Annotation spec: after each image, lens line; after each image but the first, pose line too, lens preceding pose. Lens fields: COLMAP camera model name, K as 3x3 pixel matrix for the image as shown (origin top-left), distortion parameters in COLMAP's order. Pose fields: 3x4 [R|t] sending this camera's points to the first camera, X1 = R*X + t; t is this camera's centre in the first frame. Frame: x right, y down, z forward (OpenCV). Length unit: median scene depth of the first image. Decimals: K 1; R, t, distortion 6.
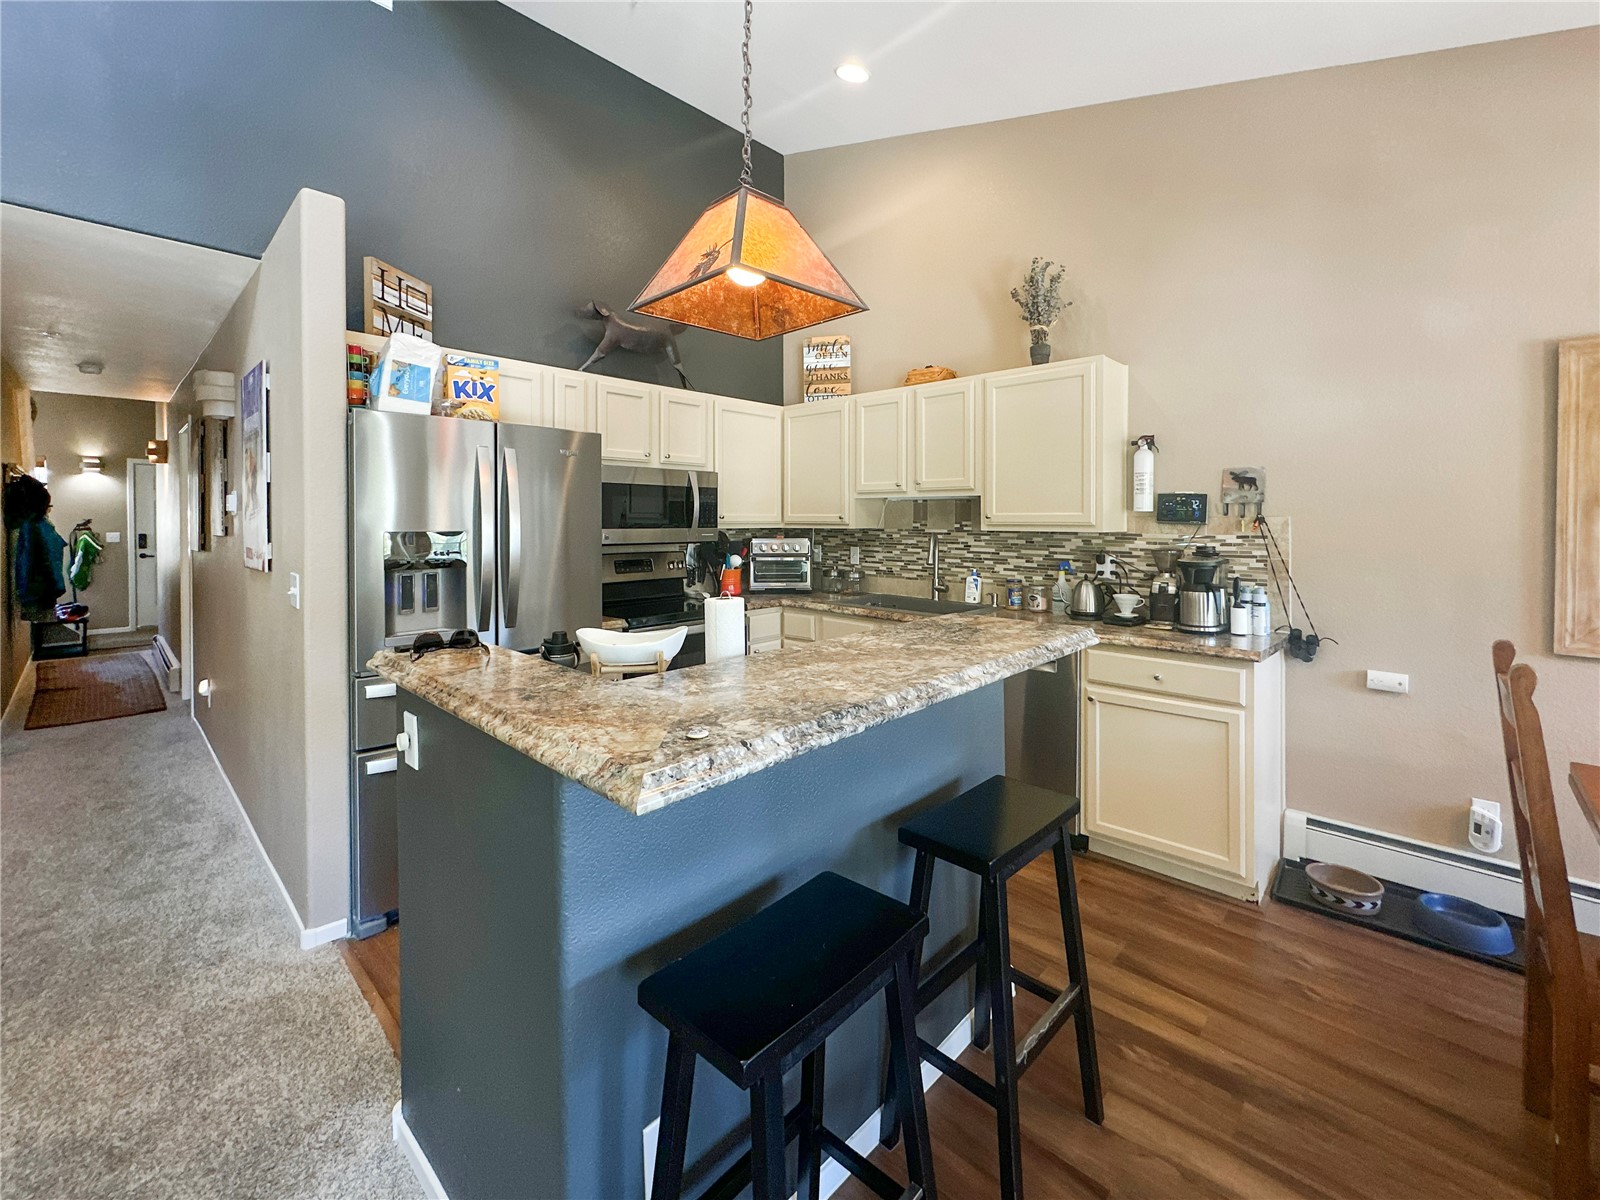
lens RADIAL K [[690.8, 0, 826.5], [0, 690.8, 524.1], [0, 0, 1]] dist [-0.003636, 0.000329]
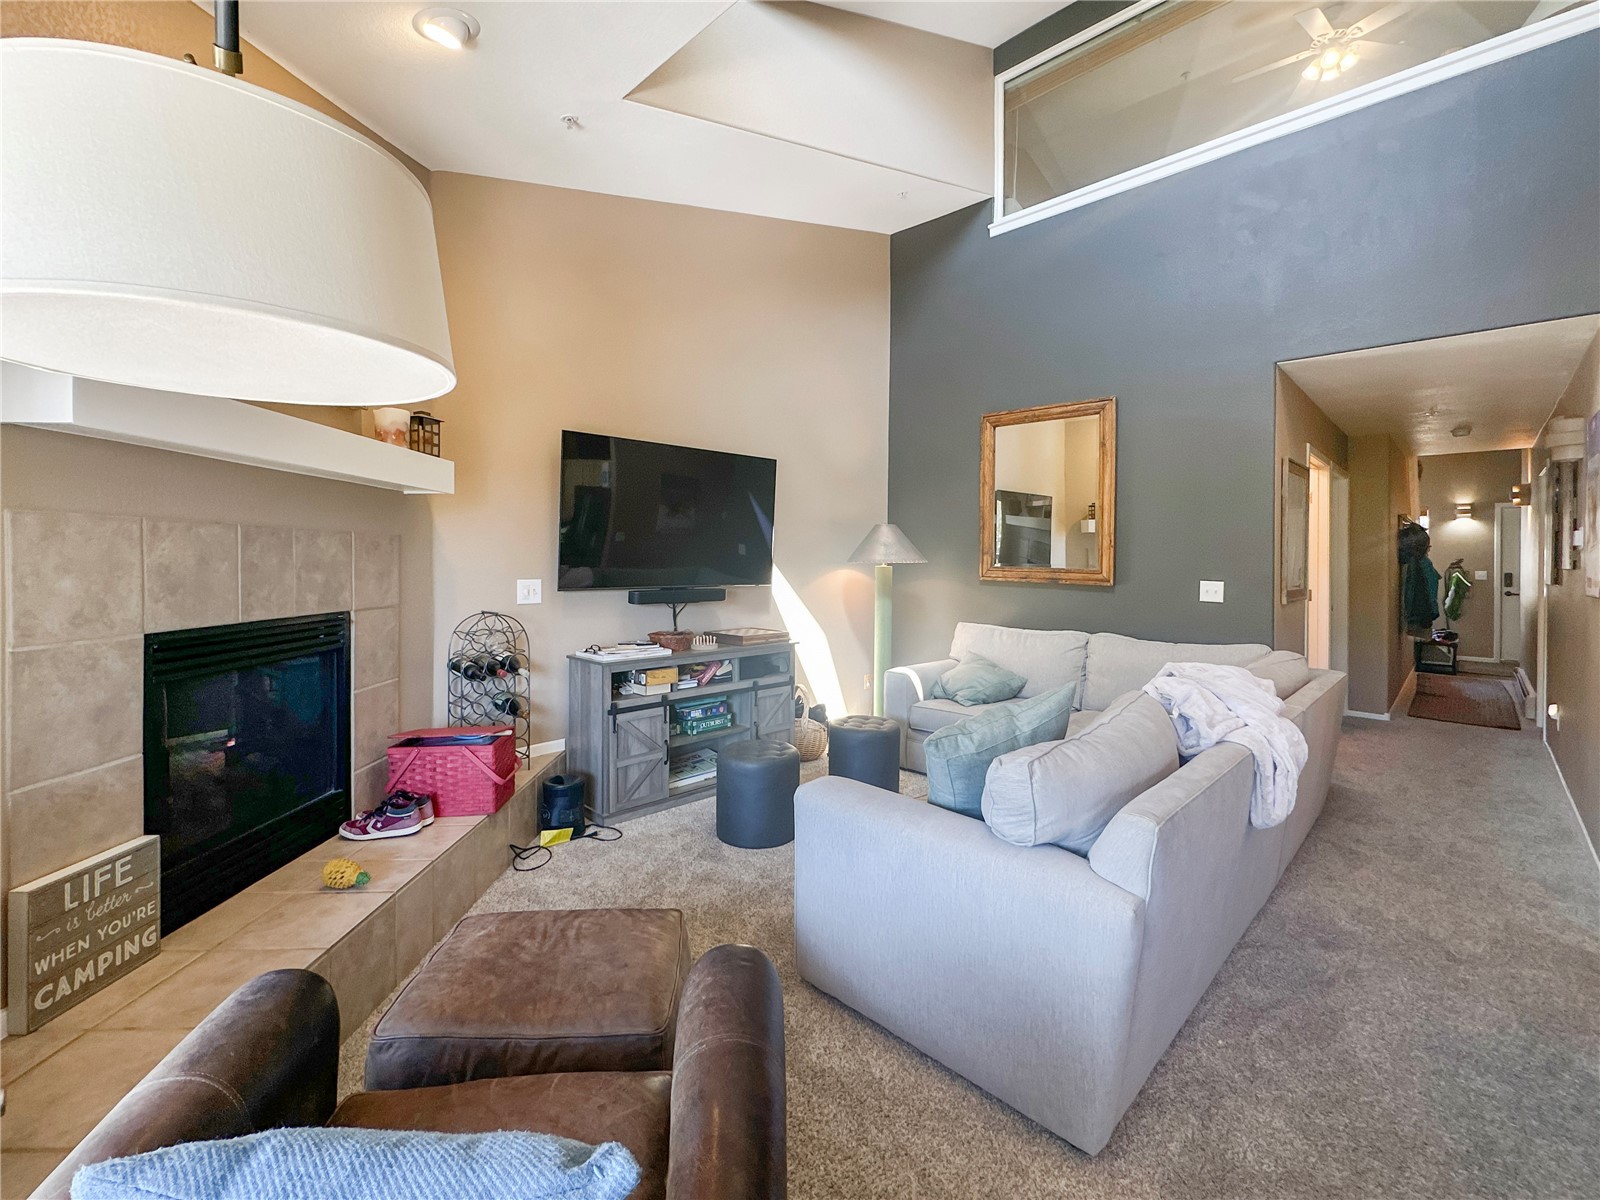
lens RADIAL K [[690.8, 0, 794.3], [0, 690.8, 566.1], [0, 0, 1]] dist [-0.003636, 0.000329]
pose [[-0.021888, 0.009677, -0.999714, 0.157326], [-0.012967, 0.999866, 0.009962, 0.011882], [0.999676, 0.013181, -0.021760, -0.133963]]
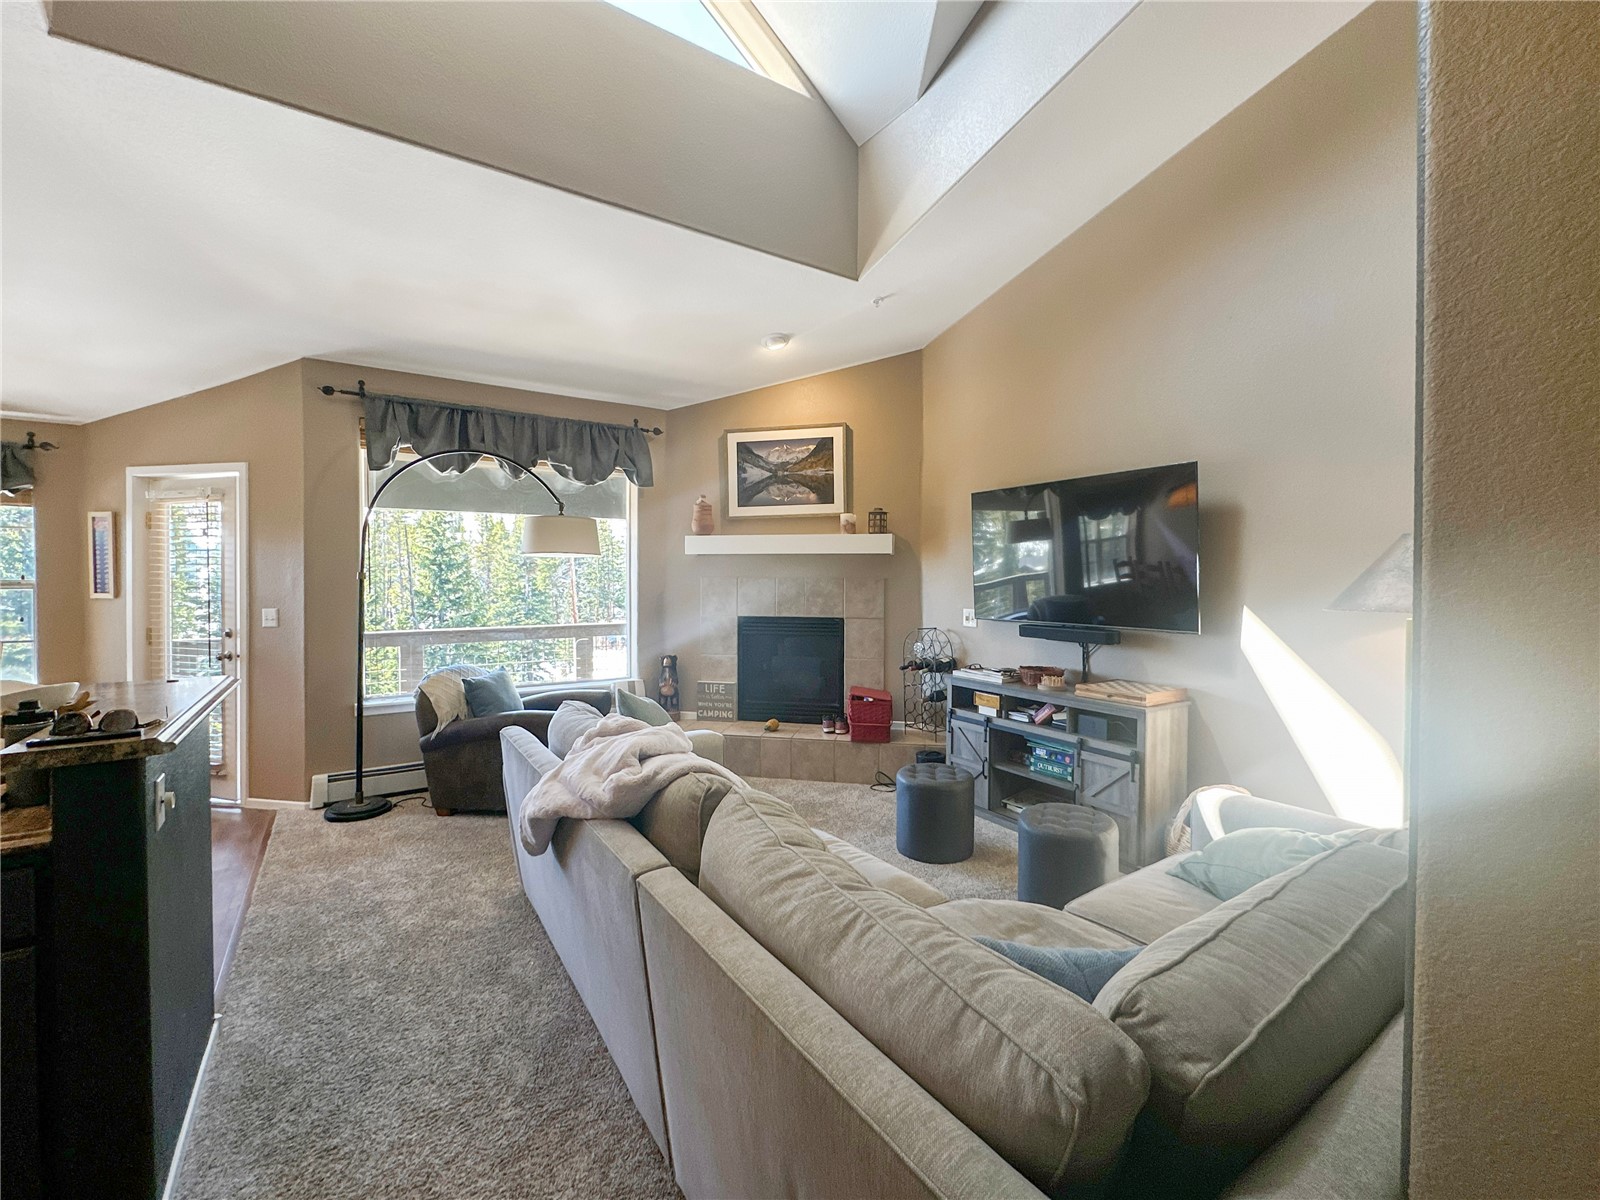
lens RADIAL K [[690.8, 0, 772.0], [0, 690.8, 585.2], [0, 0, 1]] dist [-0.003636, 0.000329]
pose [[-0.966246, -0.004560, 0.257580, -0.513438], [-0.000723, 0.999887, 0.014986, -0.009360], [-0.257619, 0.014293, -0.966141, 0.544150]]
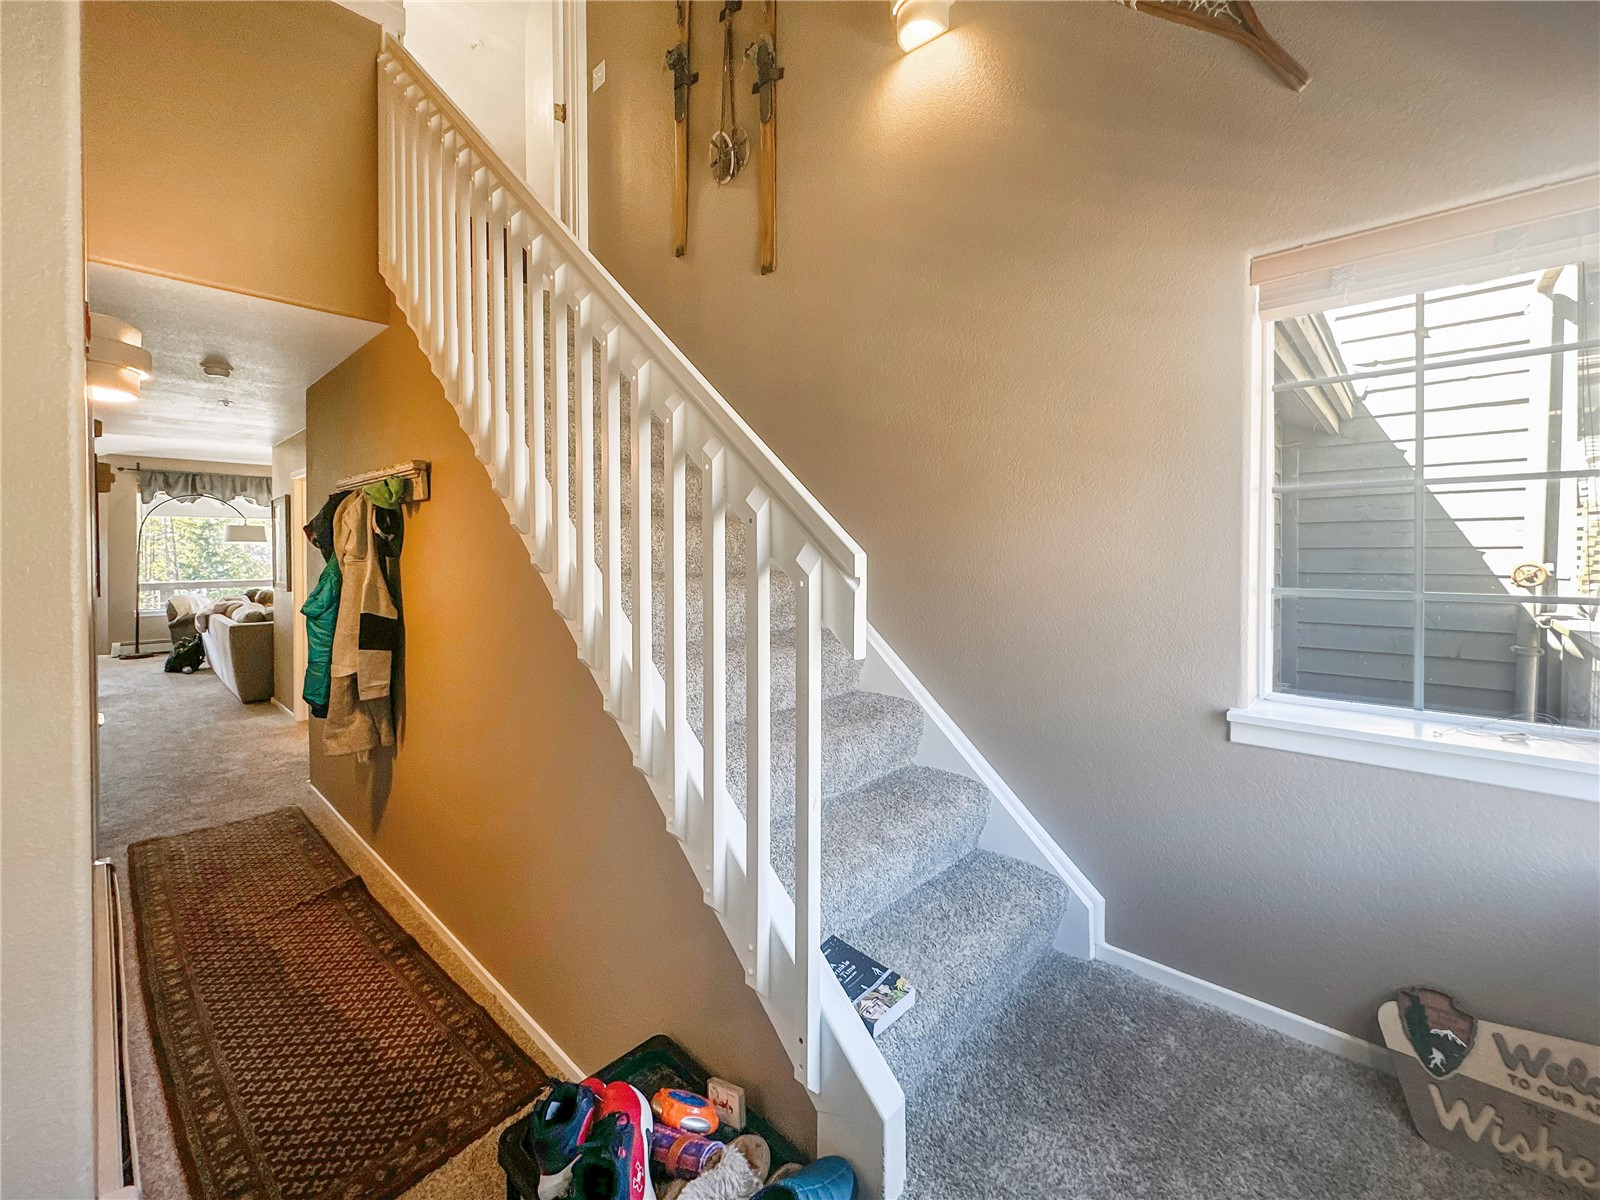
lens RADIAL K [[690.8, 0, 760.3], [0, 690.8, 548.7], [0, 0, 1]] dist [-0.003636, 0.000329]
pose [[-0.999010, 0.002696, 0.044398, -1.655770], [0.002934, 0.999982, 0.005302, -0.024040], [-0.044383, 0.005427, -0.999000, 1.729223]]
